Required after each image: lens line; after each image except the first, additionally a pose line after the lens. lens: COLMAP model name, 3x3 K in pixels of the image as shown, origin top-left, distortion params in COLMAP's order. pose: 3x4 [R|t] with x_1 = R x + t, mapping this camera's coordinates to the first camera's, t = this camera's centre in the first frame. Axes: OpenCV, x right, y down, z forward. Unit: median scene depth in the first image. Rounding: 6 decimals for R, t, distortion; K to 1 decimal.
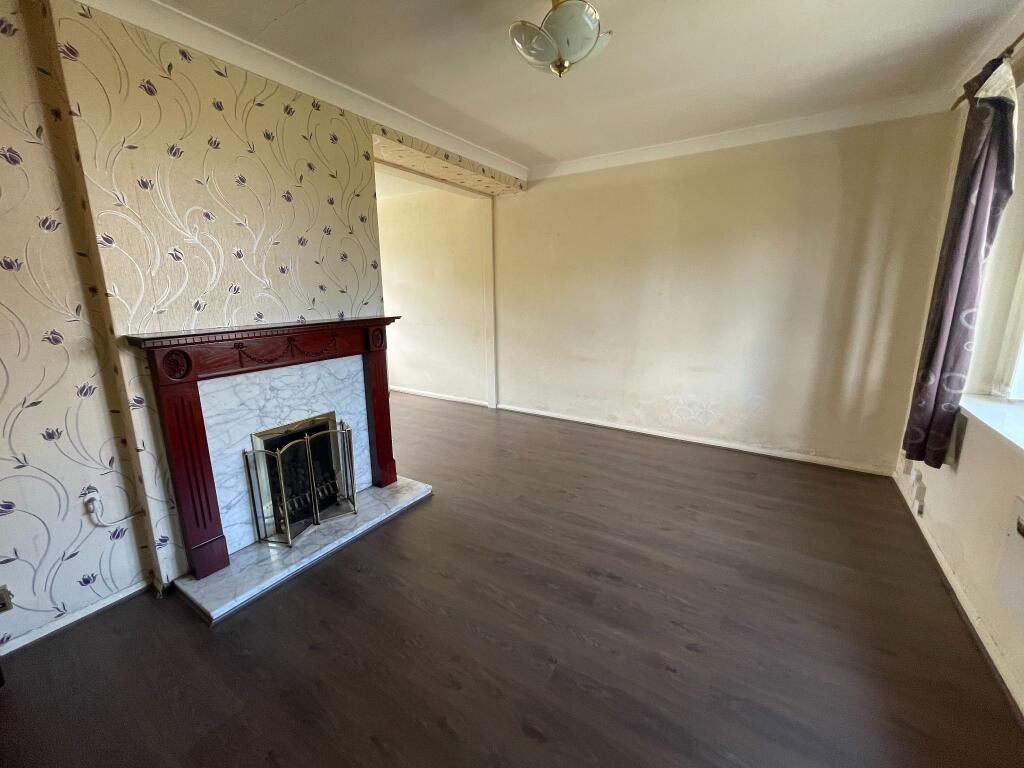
lens RADIAL K [[412.5, 0, 511.6], [0, 412.5, 379.0], [0, 0, 1]] dist [-0.003380, 0.000089]
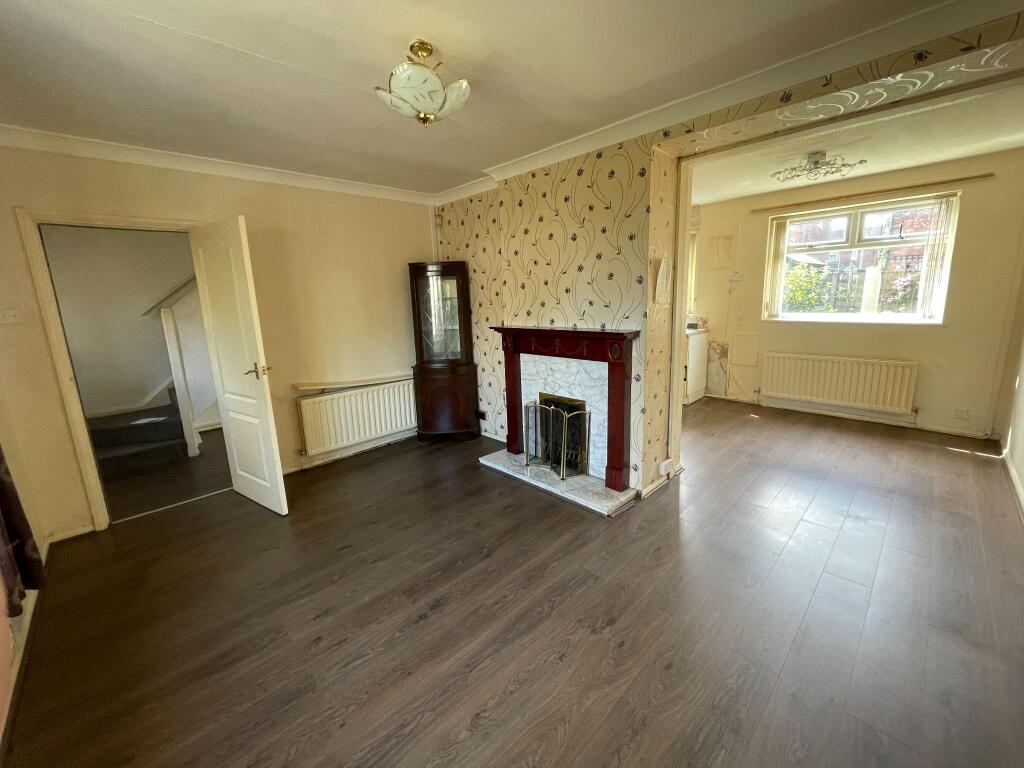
lens RADIAL K [[412.5, 0, 512.8], [0, 412.5, 379.5], [0, 0, 1]] dist [-0.003380, 0.000089]
pose [[-0.226697, 0.216891, -0.949509, 0.837578], [-0.169632, 0.951197, 0.257776, -0.284820], [0.959080, 0.219504, -0.178842, 1.054789]]
